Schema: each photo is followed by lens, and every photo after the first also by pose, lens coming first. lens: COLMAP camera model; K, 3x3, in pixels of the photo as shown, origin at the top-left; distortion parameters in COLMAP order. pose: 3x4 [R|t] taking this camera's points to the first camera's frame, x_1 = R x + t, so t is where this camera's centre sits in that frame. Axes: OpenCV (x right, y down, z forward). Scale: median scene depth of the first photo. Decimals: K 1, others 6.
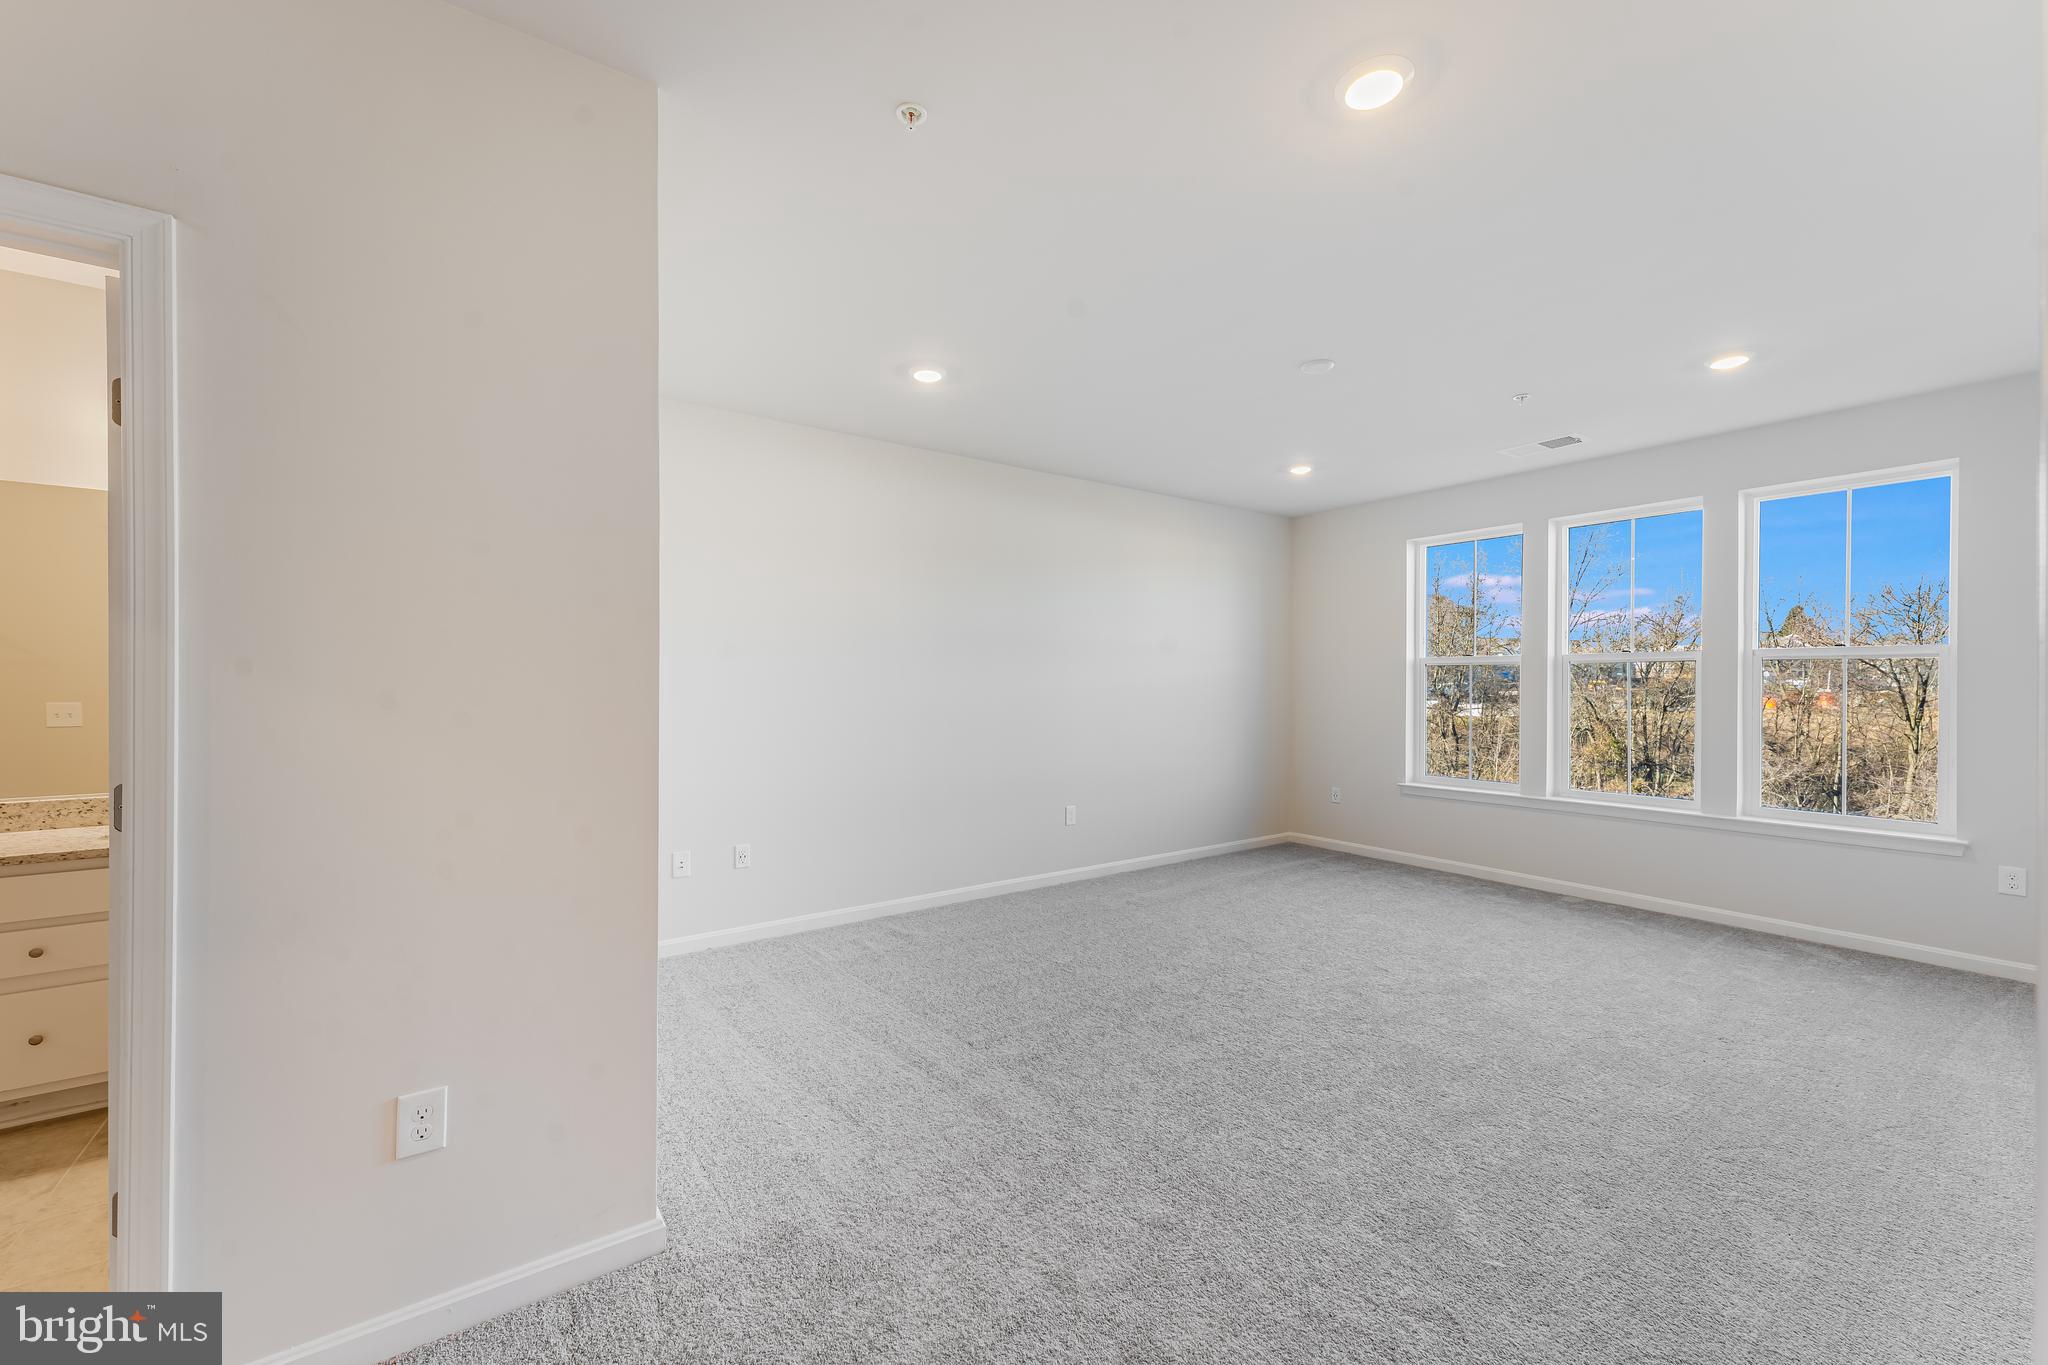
lens RADIAL K [[806.5, 0, 1026.6], [0, 806.5, 665.1], [0, 0, 1]] dist [0.008915, 0.000205]
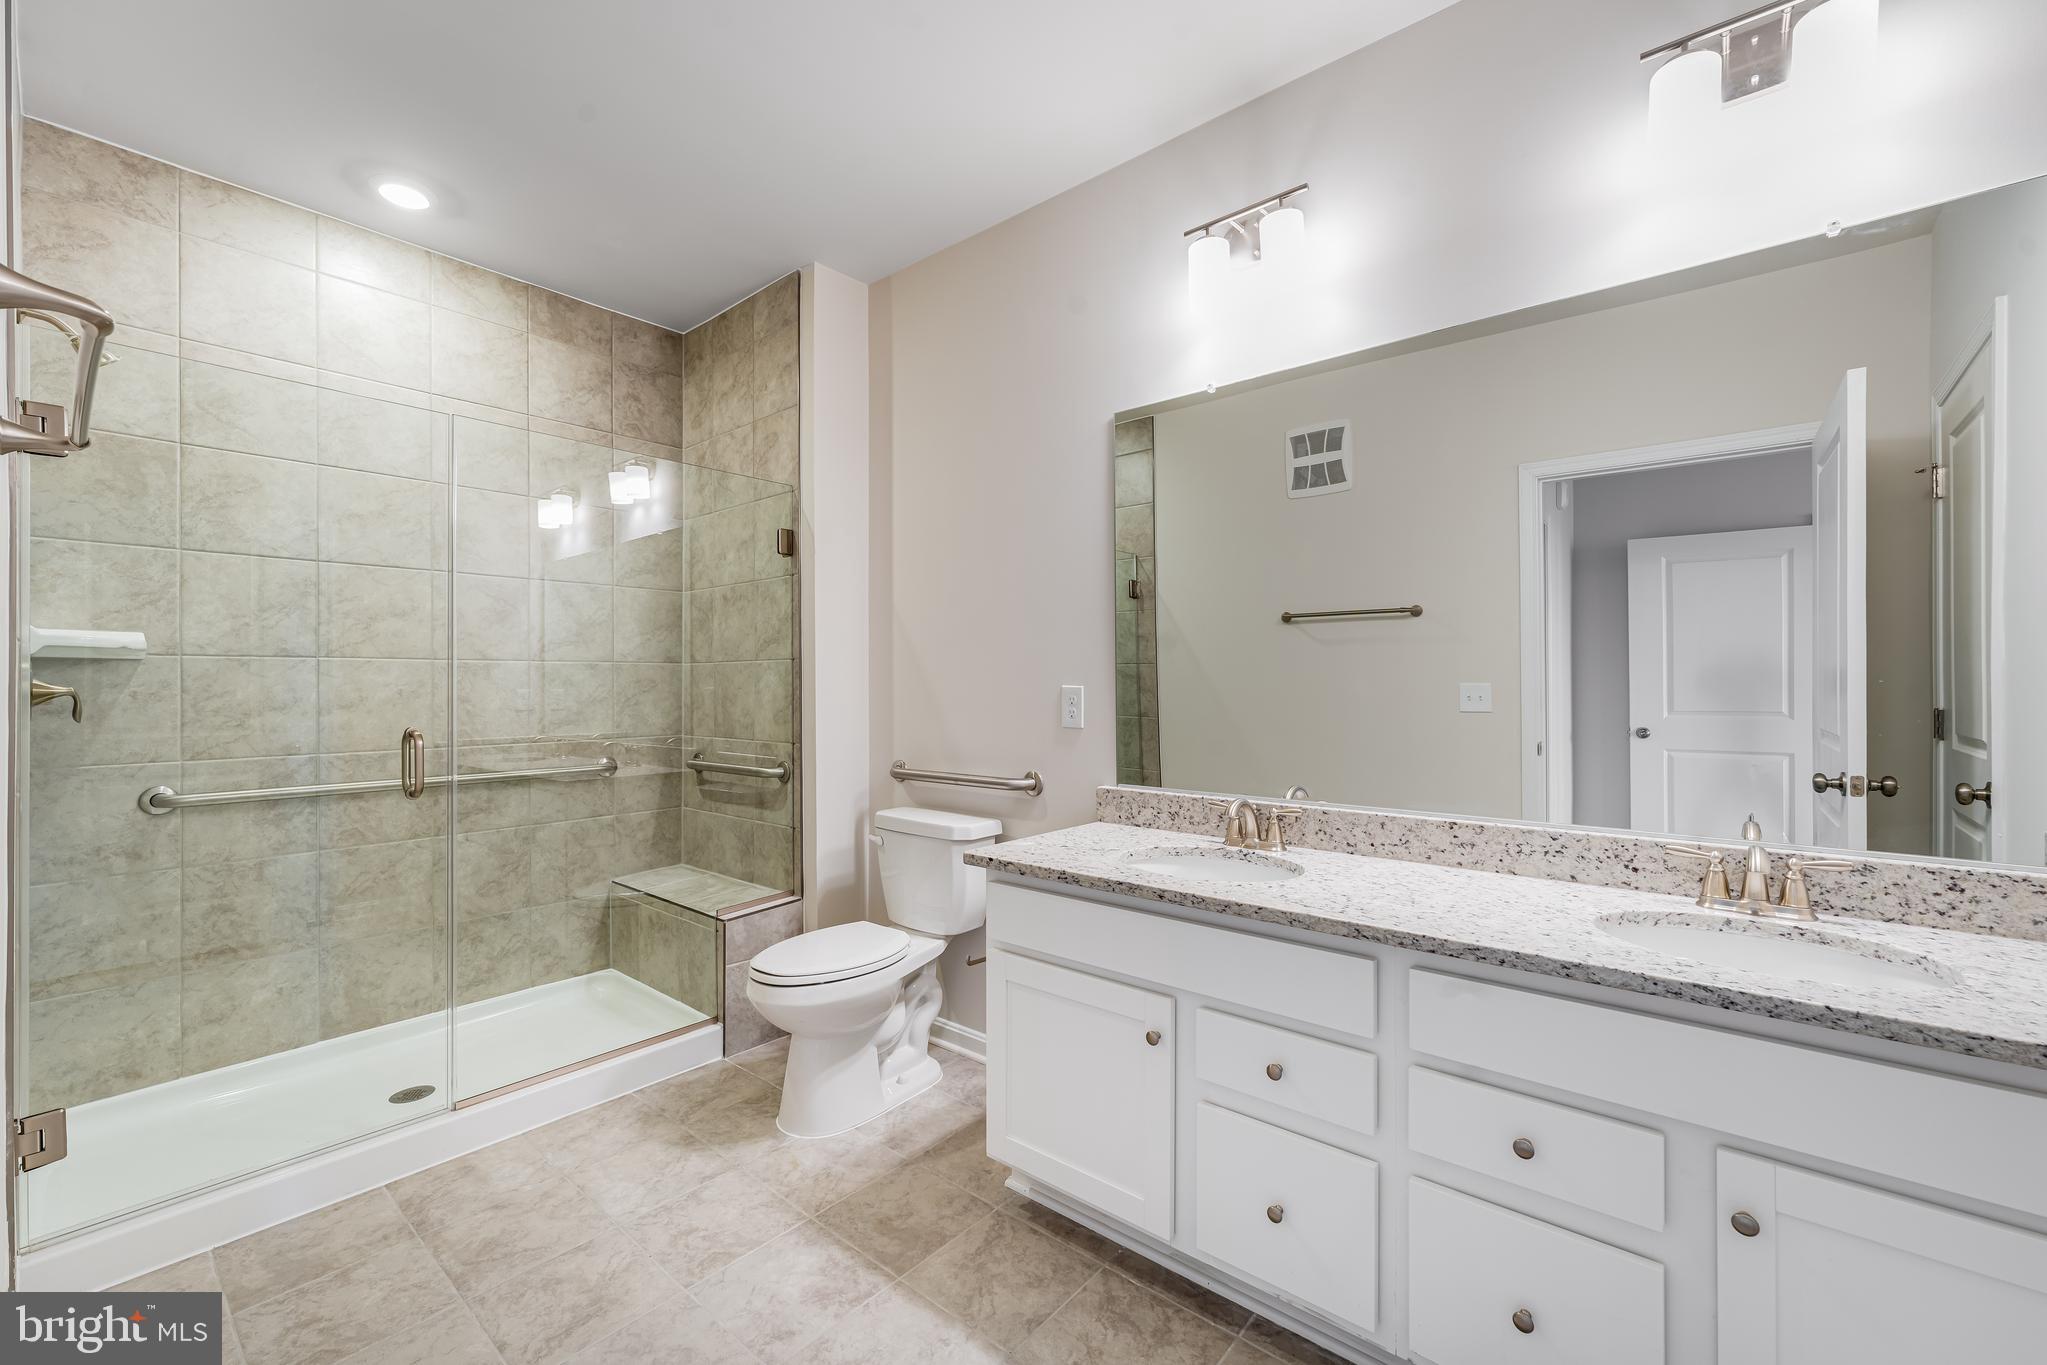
lens RADIAL K [[836.0, 0, 1023.5], [0, 836.0, 682.5], [0, 0, 1]] dist [-0.001477, -0.000068]
pose [[0.247389, -0.003107, -0.968911, -0.532829], [0.014463, 0.999895, 0.000486, 0.042573], [0.968808, -0.014134, 0.247408, 0.391499]]
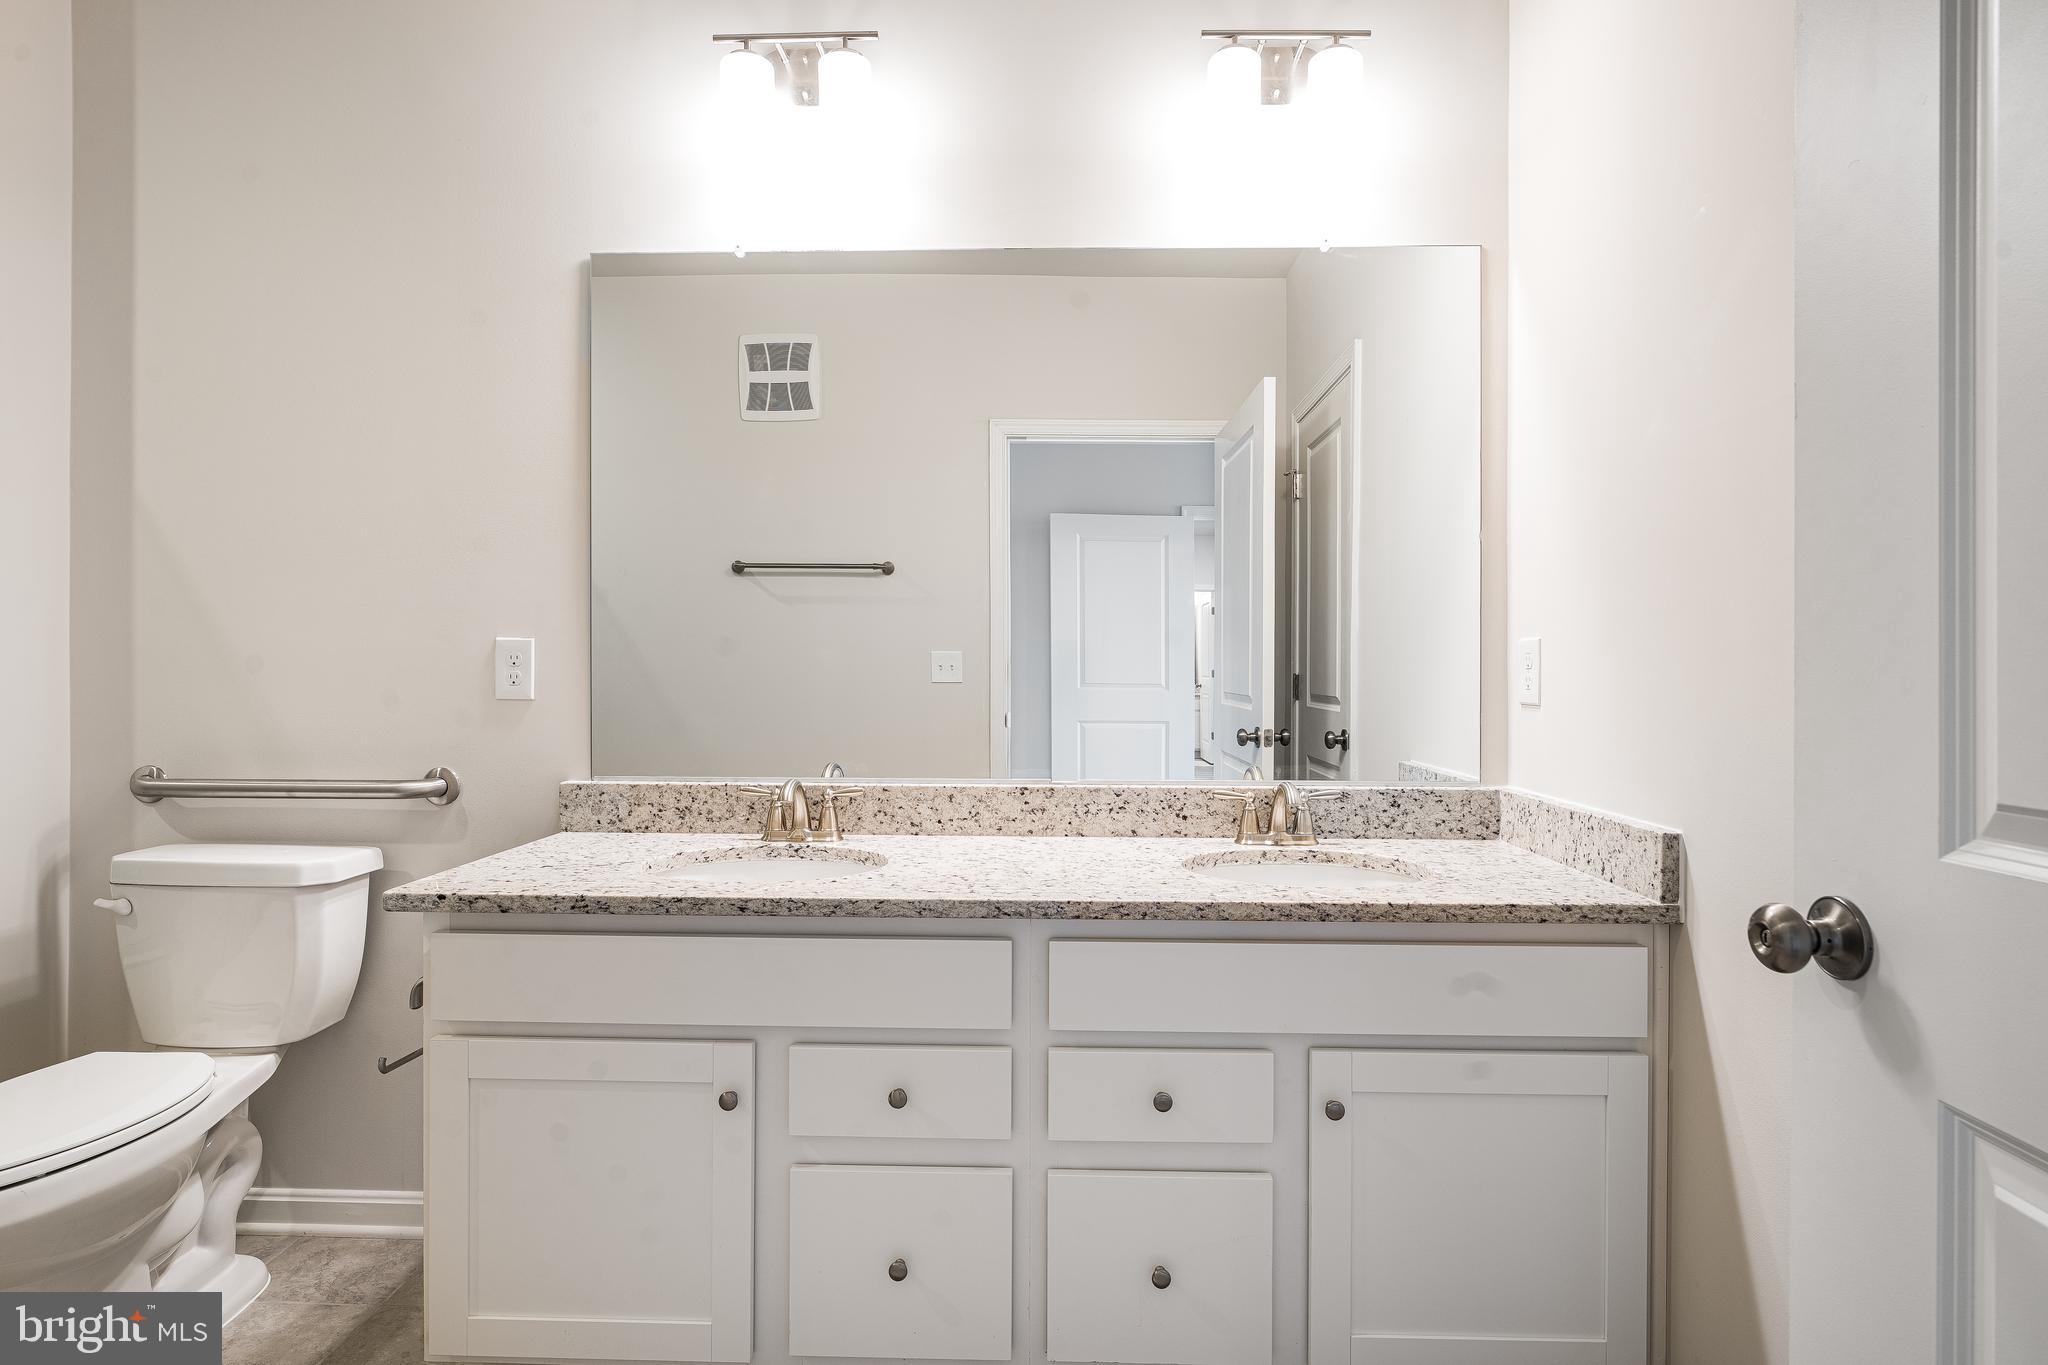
lens RADIAL K [[1035.6, 0, 1030.2], [0, 1035.6, 671.0], [0, 0, 1]] dist [-0.005170, -0.000686]
pose [[0.799627, 0.004521, -0.600480, -0.607632], [0.004427, 0.999900, 0.013423, 0.058013], [0.600481, -0.013392, 0.799527, 0.311306]]
